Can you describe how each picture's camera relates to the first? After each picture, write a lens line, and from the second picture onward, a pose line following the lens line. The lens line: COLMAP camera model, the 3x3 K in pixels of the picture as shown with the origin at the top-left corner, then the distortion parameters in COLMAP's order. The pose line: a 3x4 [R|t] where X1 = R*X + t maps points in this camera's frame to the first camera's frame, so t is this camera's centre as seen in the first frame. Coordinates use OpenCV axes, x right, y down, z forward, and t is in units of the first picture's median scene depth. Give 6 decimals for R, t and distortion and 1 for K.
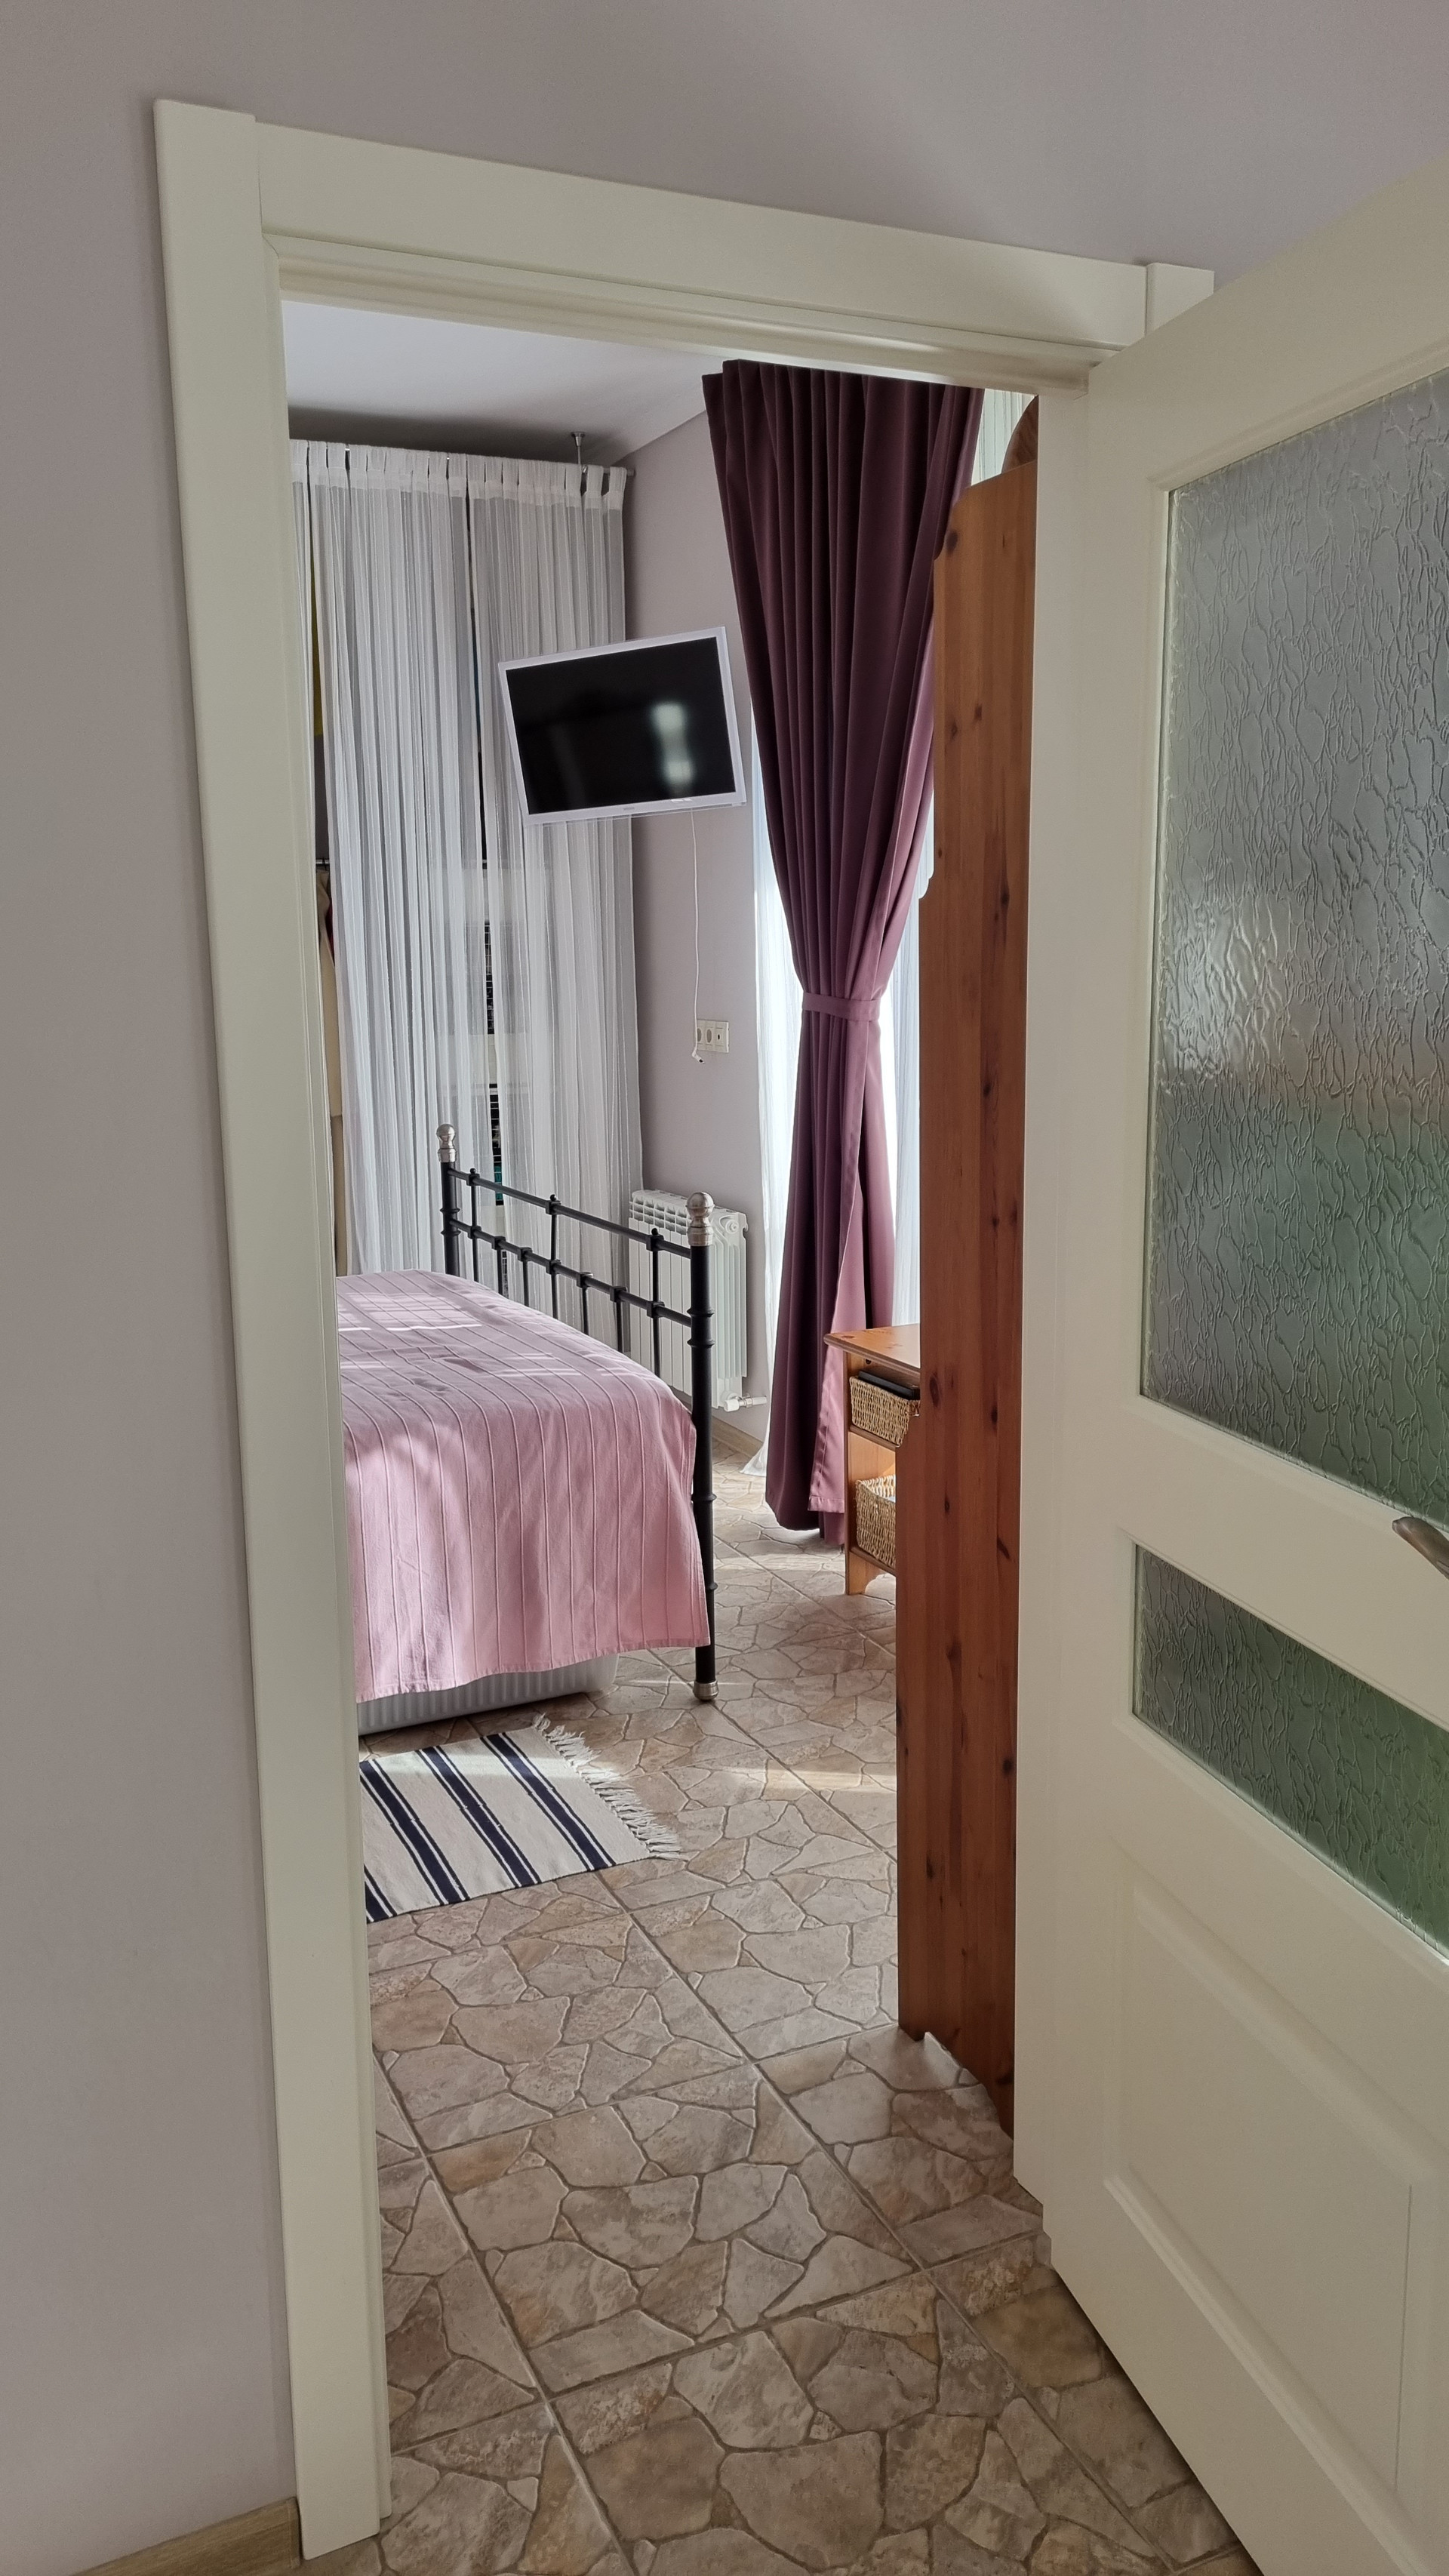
lens RADIAL K [[1930.0, 0, 731.7], [0, 1930.0, 1283.9], [0, 0, 1]] dist [0.036711, -0.038375]
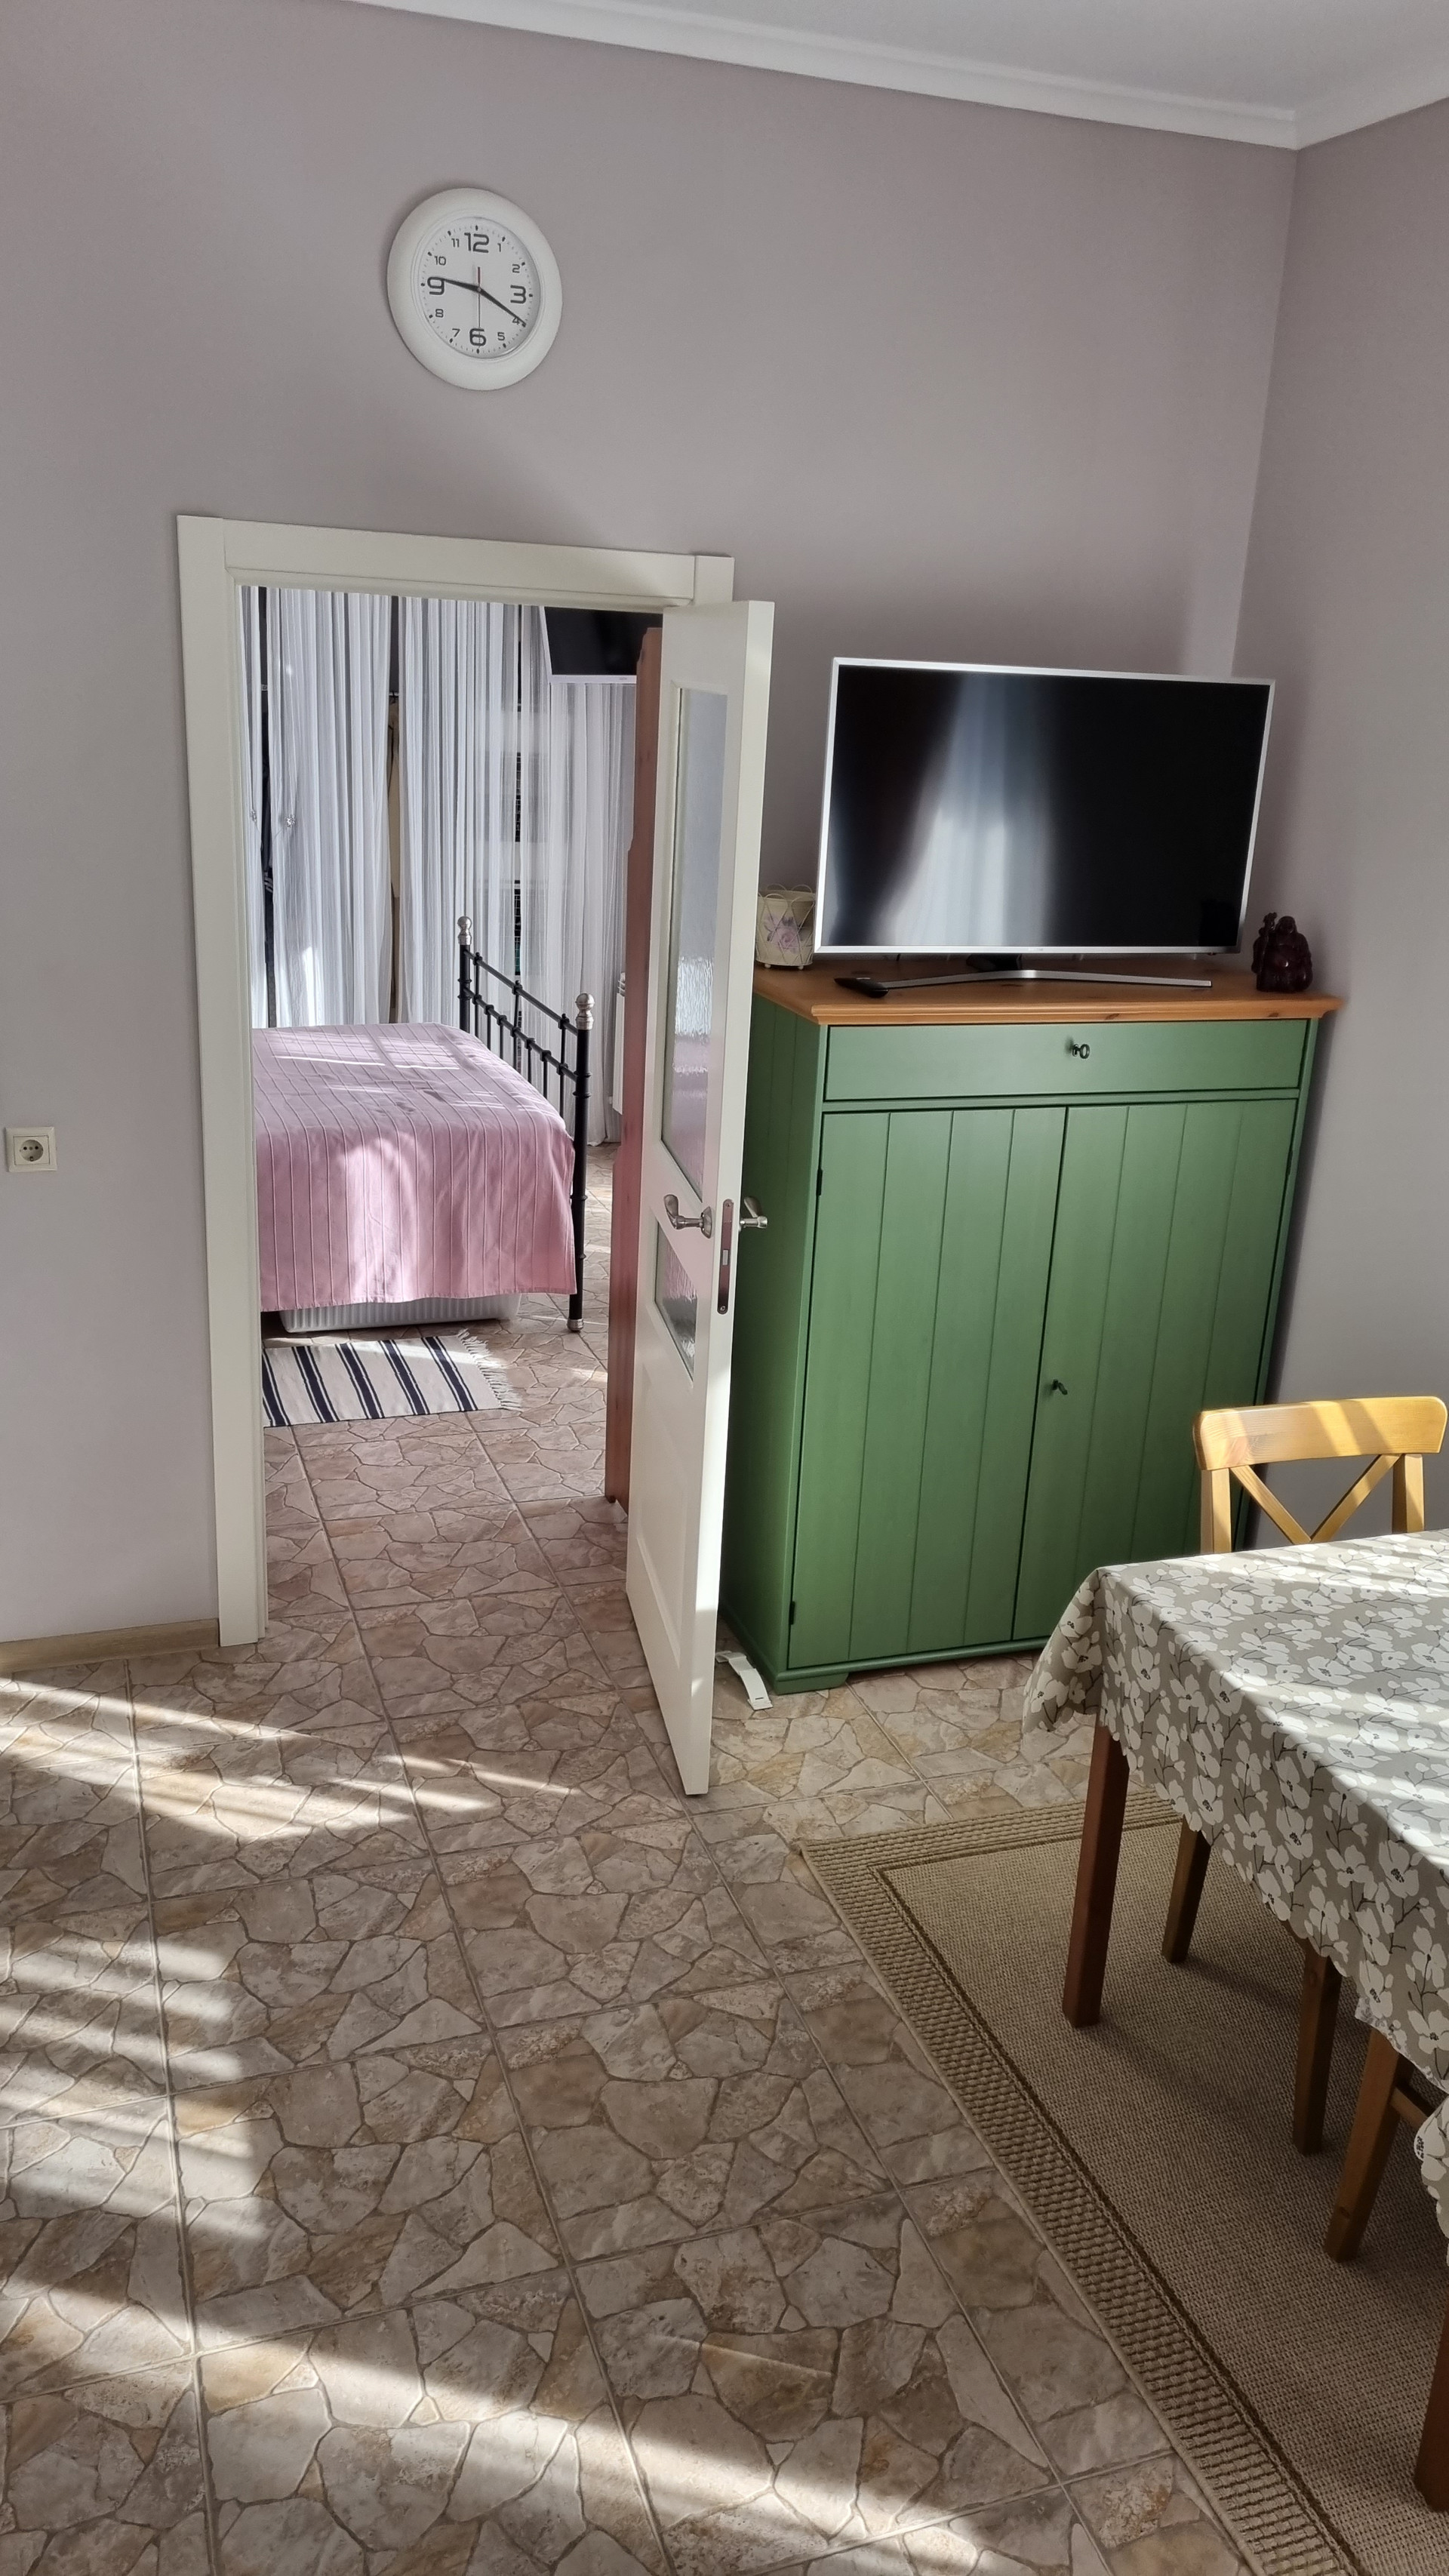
lens RADIAL K [[1930.0, 0, 716.0], [0, 1930.0, 1295.8], [0, 0, 1]] dist [0.036711, -0.038375]
pose [[0.992287, 0.090531, -0.084680, 0.234706], [-0.077972, 0.986880, 0.141383, -0.035885], [0.096369, -0.133690, 0.986327, -0.503102]]
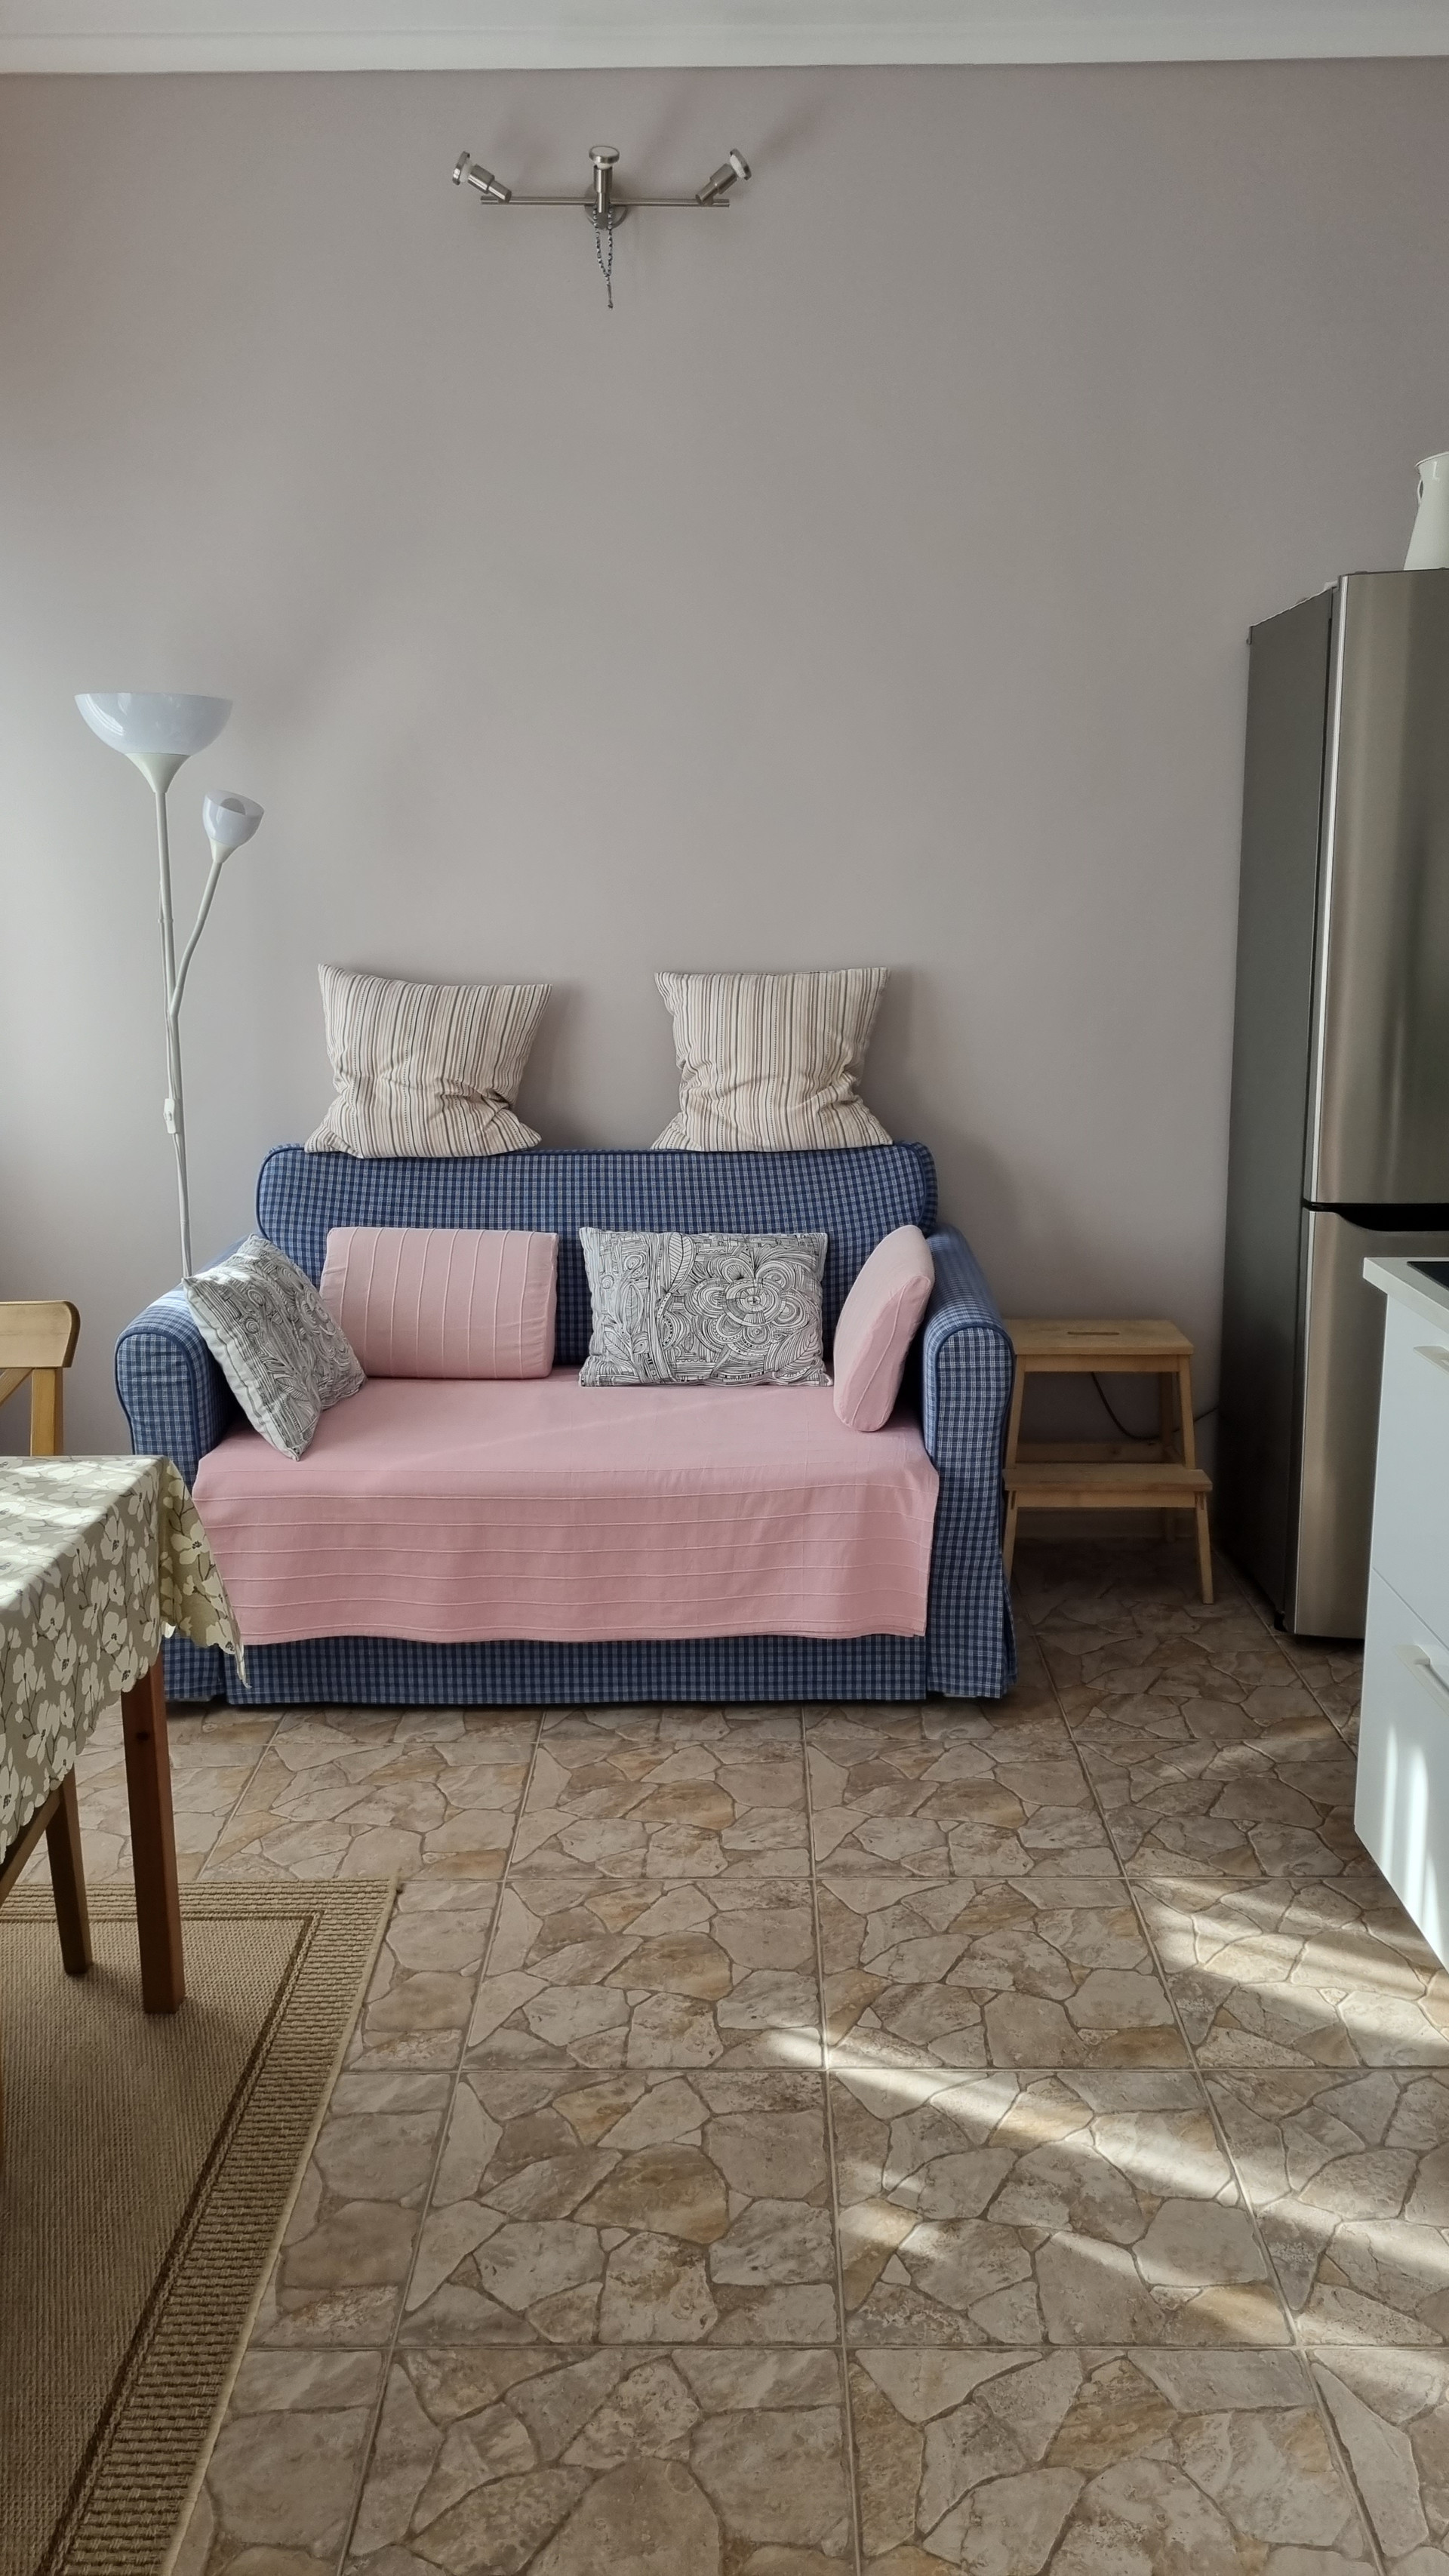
lens RADIAL K [[1930.0, 0, 724.8], [0, 1930.0, 1284.4], [0, 0, 1]] dist [0.036711, -0.038375]
pose [[-0.900622, -0.070481, 0.428850, -0.236910], [0.097794, 0.928590, 0.357990, -0.101615], [-0.423457, 0.364353, -0.829416, 1.270071]]
